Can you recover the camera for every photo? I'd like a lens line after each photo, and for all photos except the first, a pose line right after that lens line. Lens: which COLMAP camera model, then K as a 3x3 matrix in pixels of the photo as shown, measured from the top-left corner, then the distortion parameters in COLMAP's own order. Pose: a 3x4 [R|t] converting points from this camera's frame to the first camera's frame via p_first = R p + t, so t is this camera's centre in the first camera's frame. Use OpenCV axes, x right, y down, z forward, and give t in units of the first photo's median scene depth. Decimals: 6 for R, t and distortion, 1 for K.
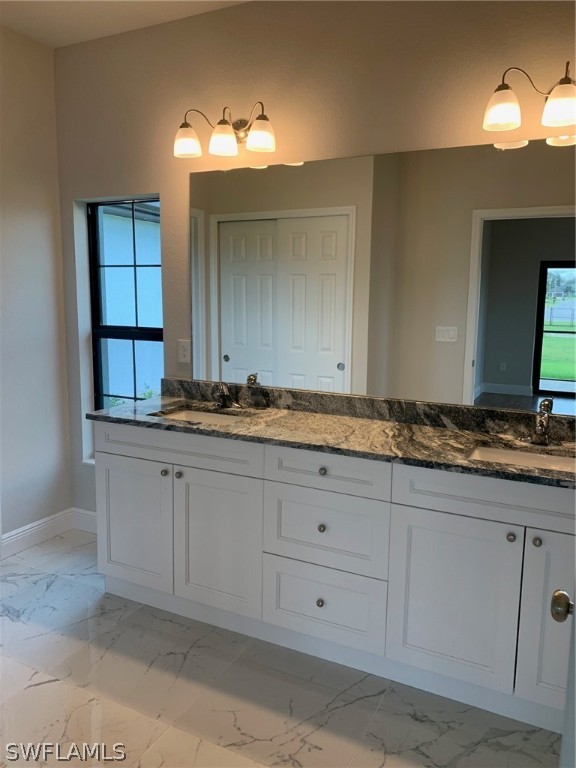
lens RADIAL K [[589.2, 0, 286.6], [0, 589.2, 377.0], [0, 0, 1]] dist [0.048844, -0.065688]
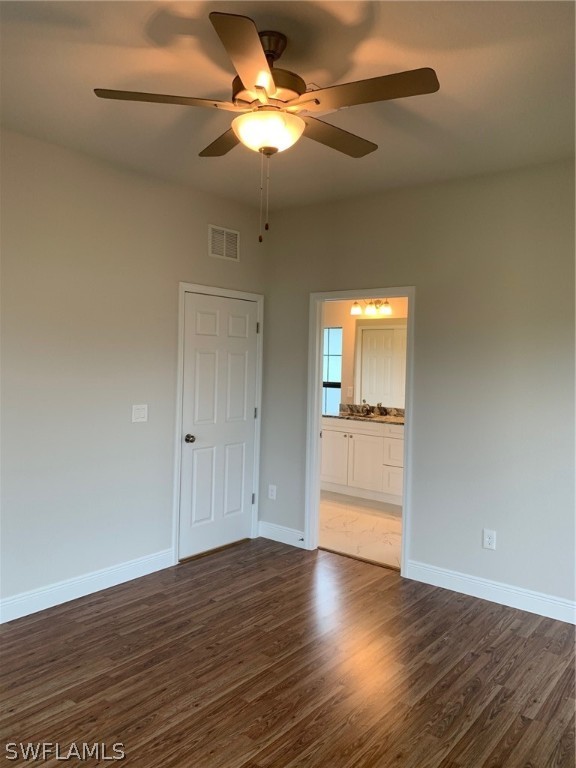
lens RADIAL K [[589.2, 0, 269.0], [0, 589.2, 388.1], [0, 0, 1]] dist [0.048844, -0.065688]
pose [[0.972689, 0.019268, -0.231313, 0.055697], [-0.040978, 0.995151, -0.089420, 0.167658], [0.228468, 0.096457, 0.968761, -1.384403]]
